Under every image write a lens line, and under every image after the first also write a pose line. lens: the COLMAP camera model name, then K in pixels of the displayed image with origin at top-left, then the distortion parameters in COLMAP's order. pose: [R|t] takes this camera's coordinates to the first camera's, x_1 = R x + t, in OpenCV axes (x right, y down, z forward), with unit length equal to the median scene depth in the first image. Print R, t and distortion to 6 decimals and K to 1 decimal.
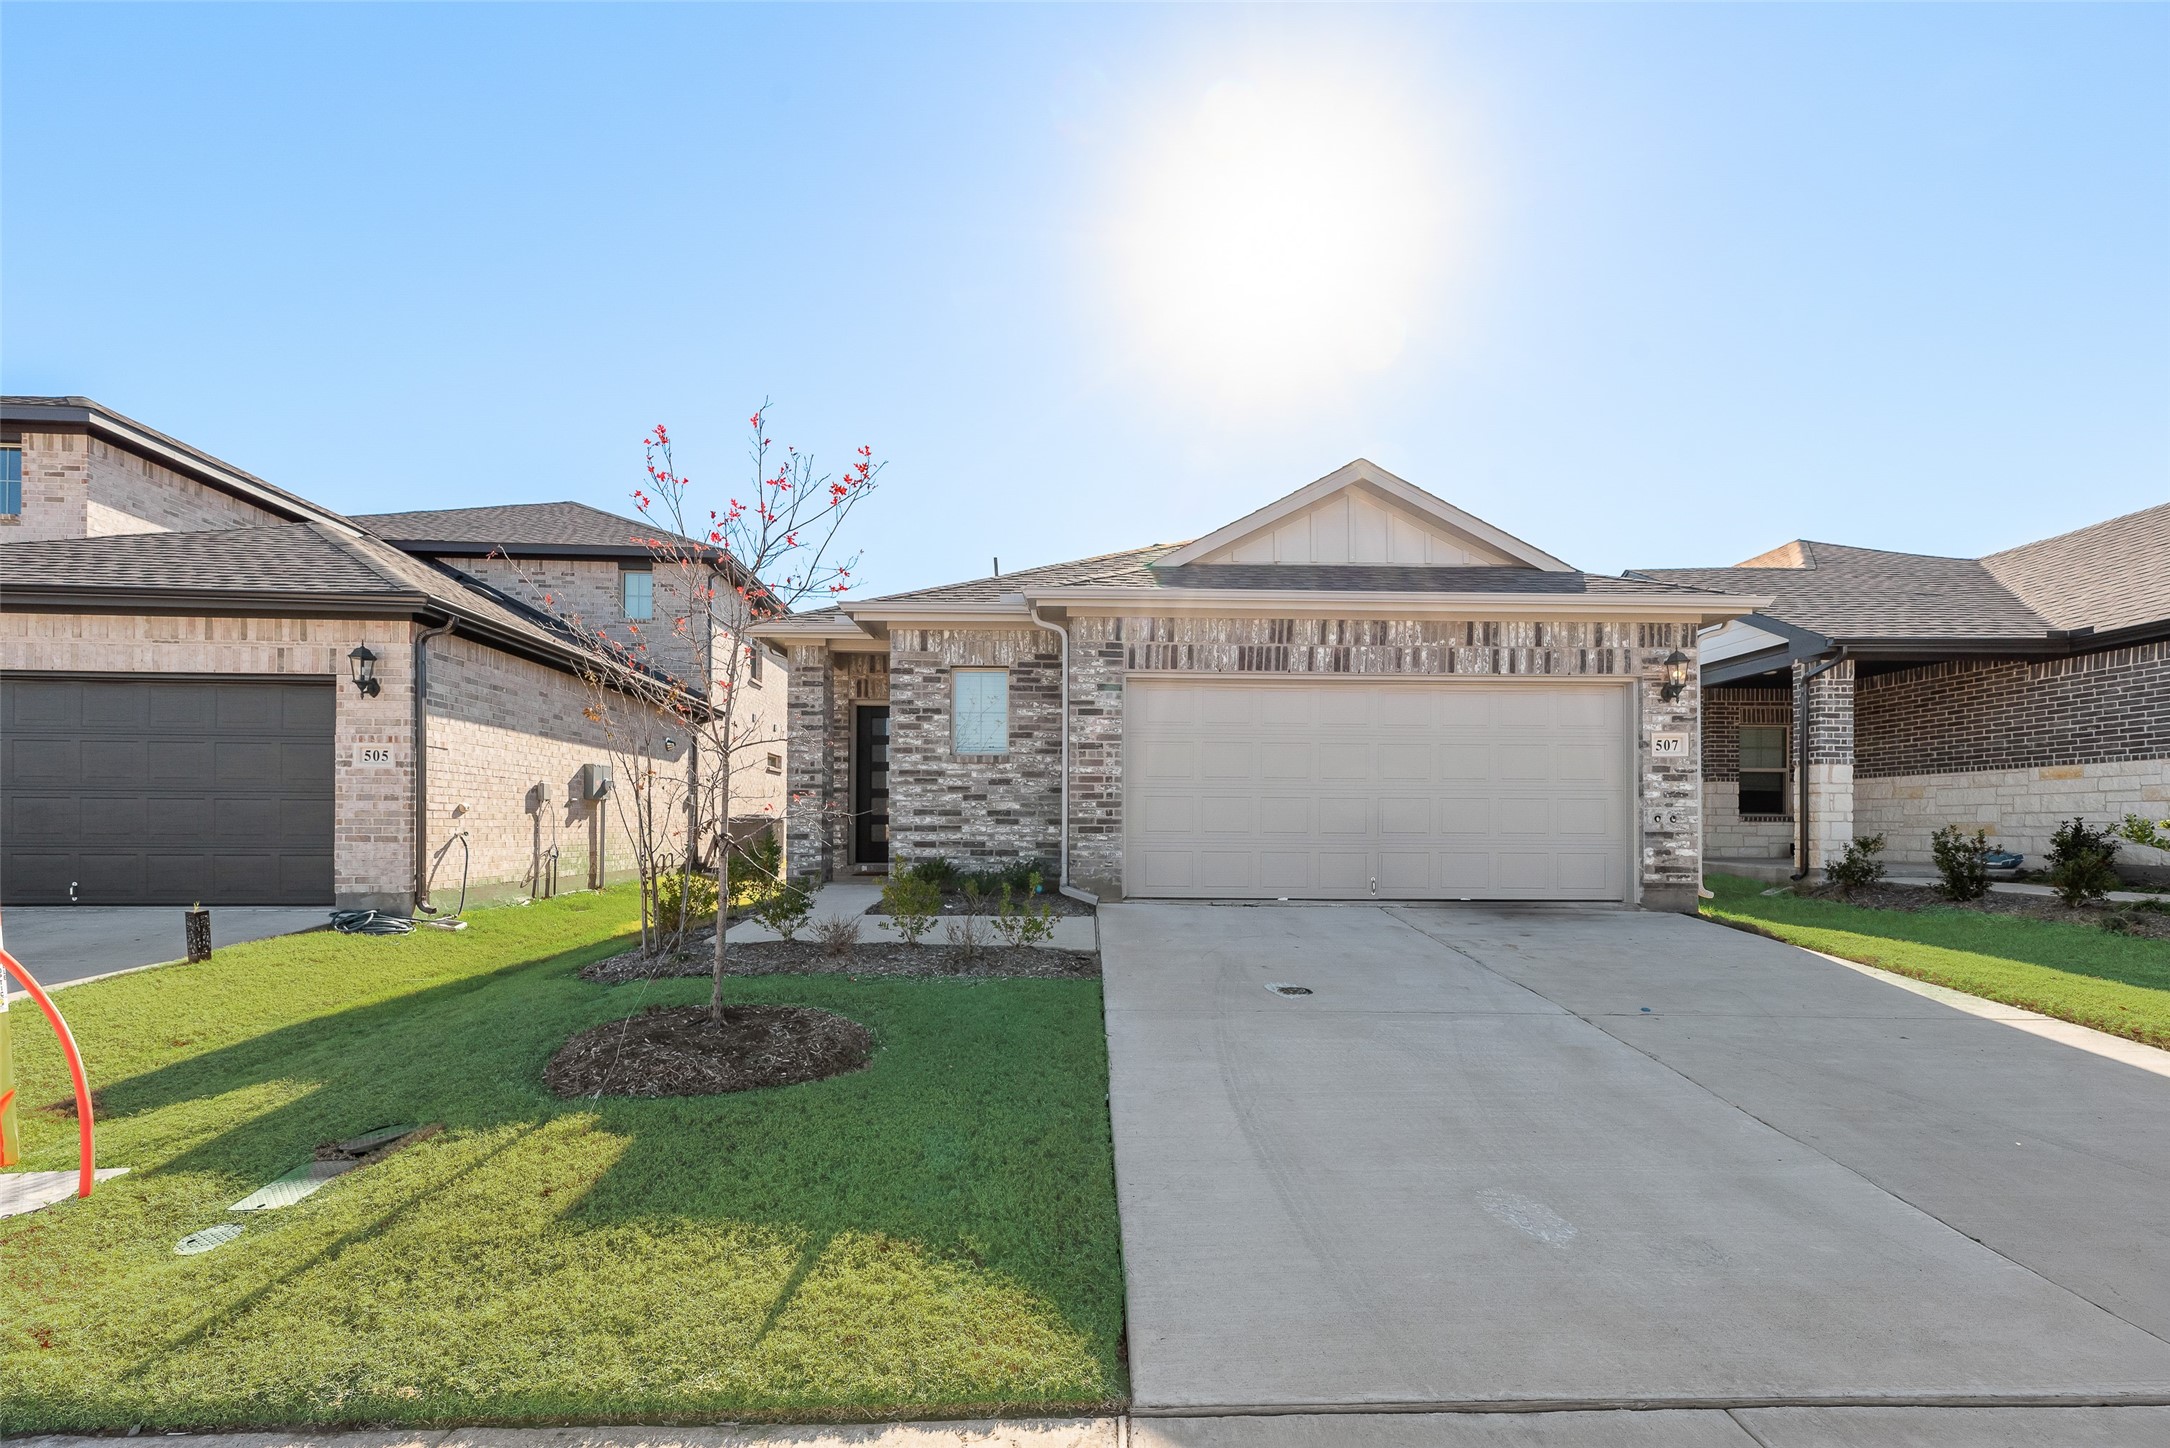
lens RADIAL K [[900.8, 0, 1085.3], [0, 900.8, 792.6], [0, 0, 1]] dist [0.002462, 0.000322]
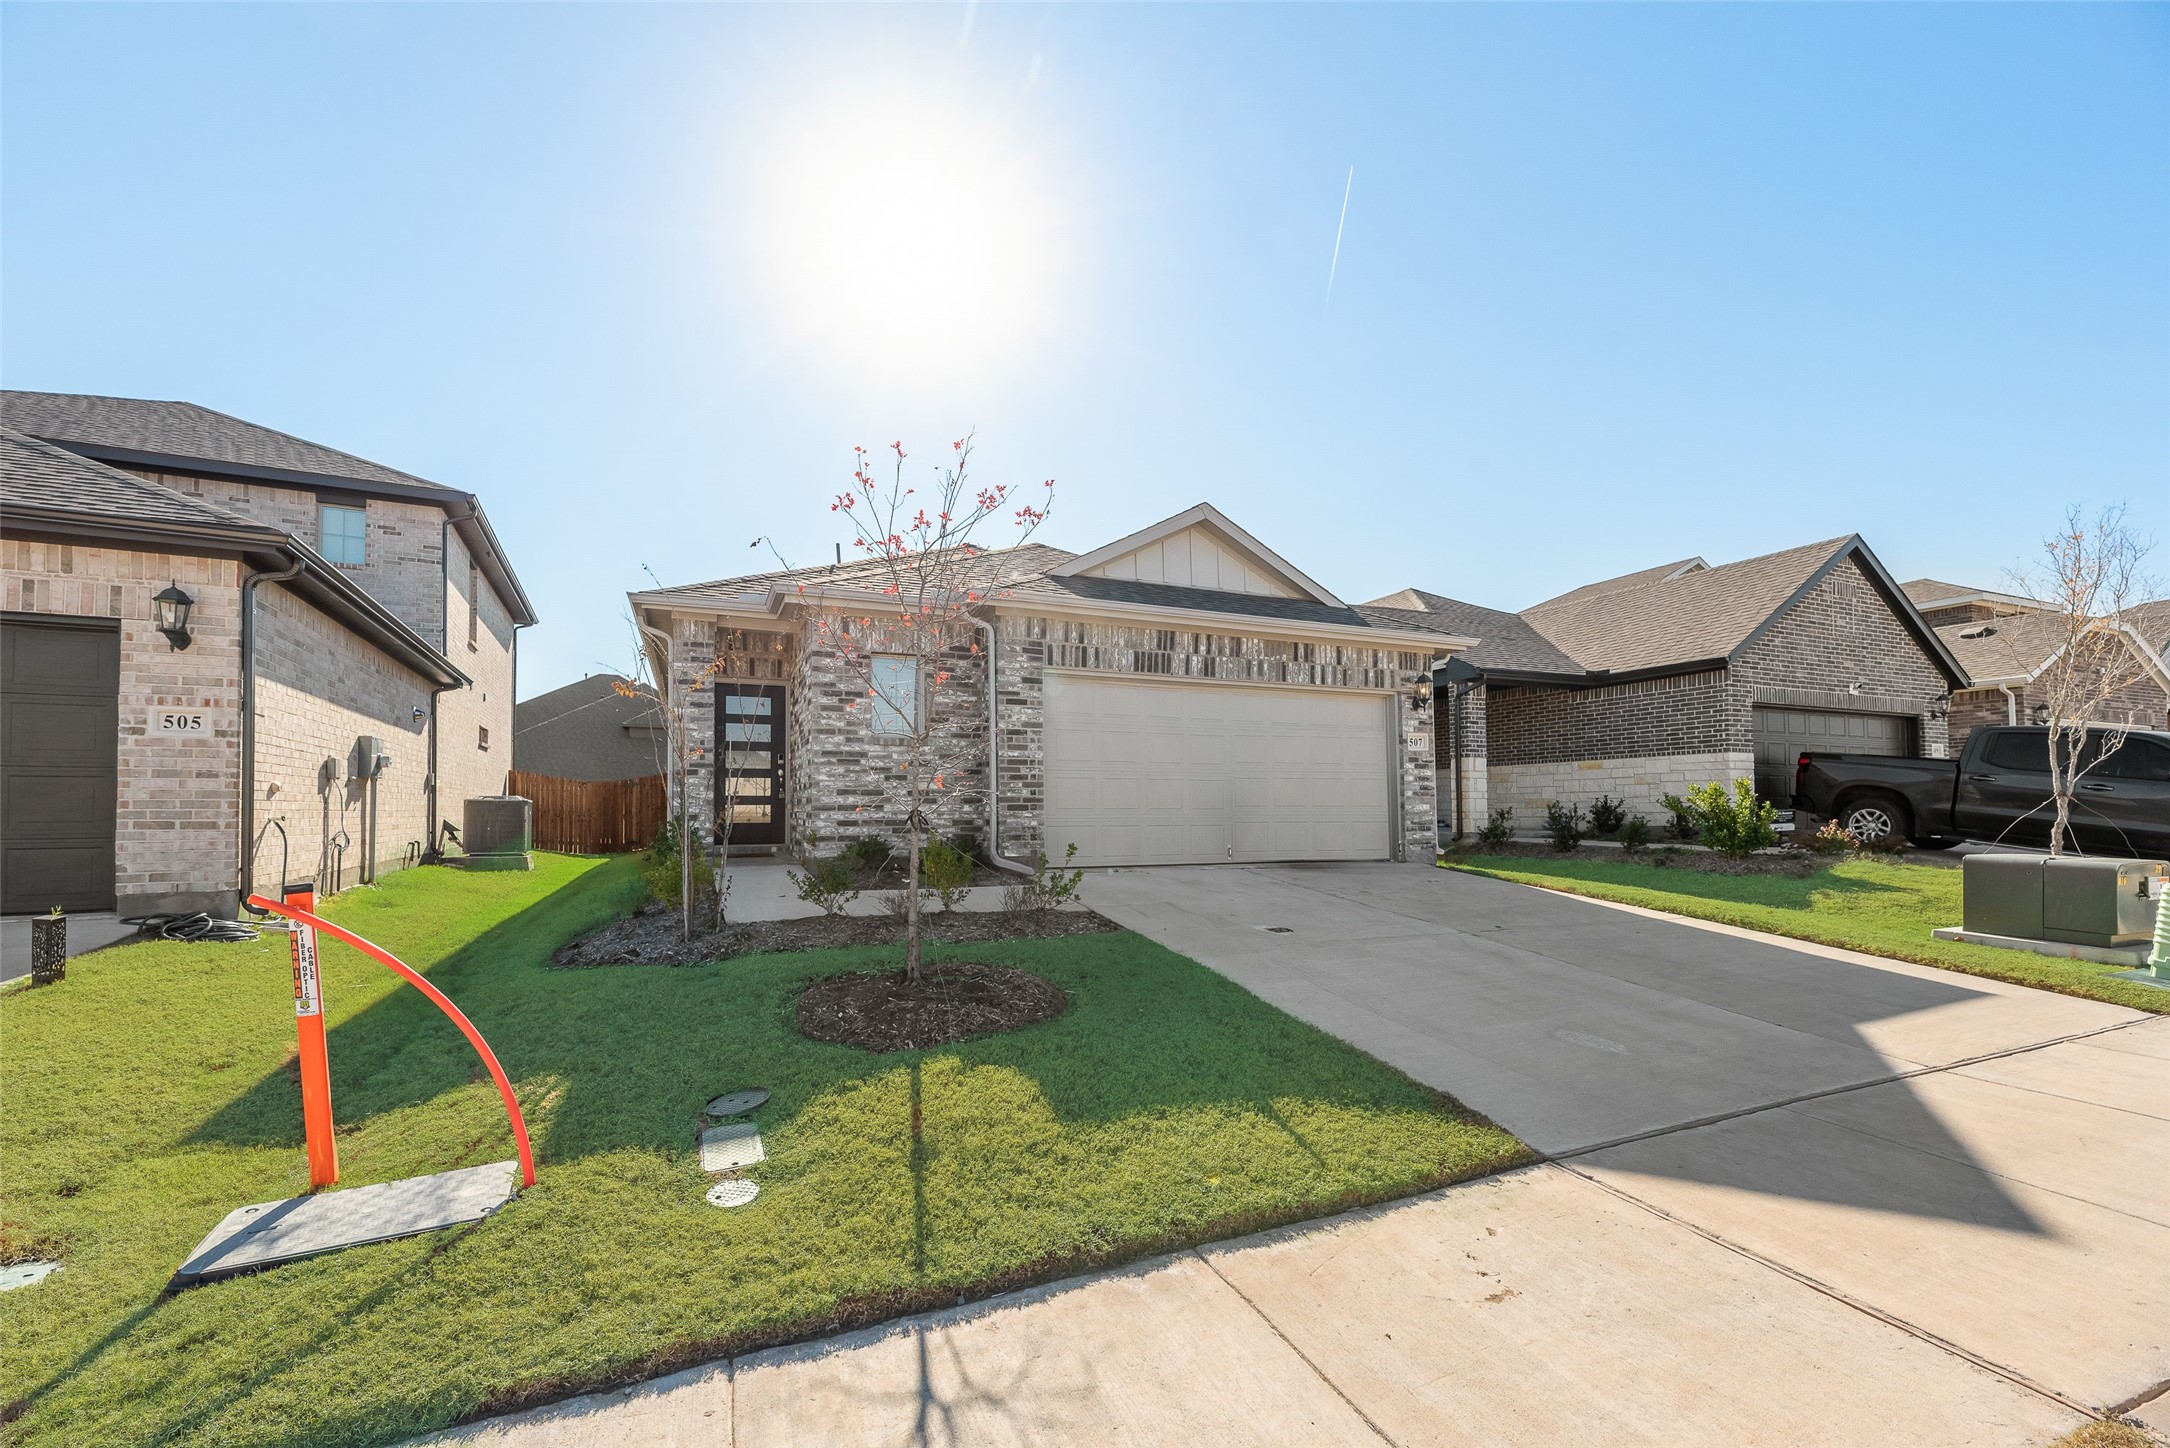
lens RADIAL K [[880.3, 0, 1090.7], [0, 880.3, 747.3], [0, 0, 1]] dist [0.002691, 0.000111]
pose [[0.924383, 0.018759, 0.381005, -0.315341], [-0.006812, 0.999443, -0.032682, 0.001700], [-0.381405, 0.027615, 0.923995, -0.039510]]
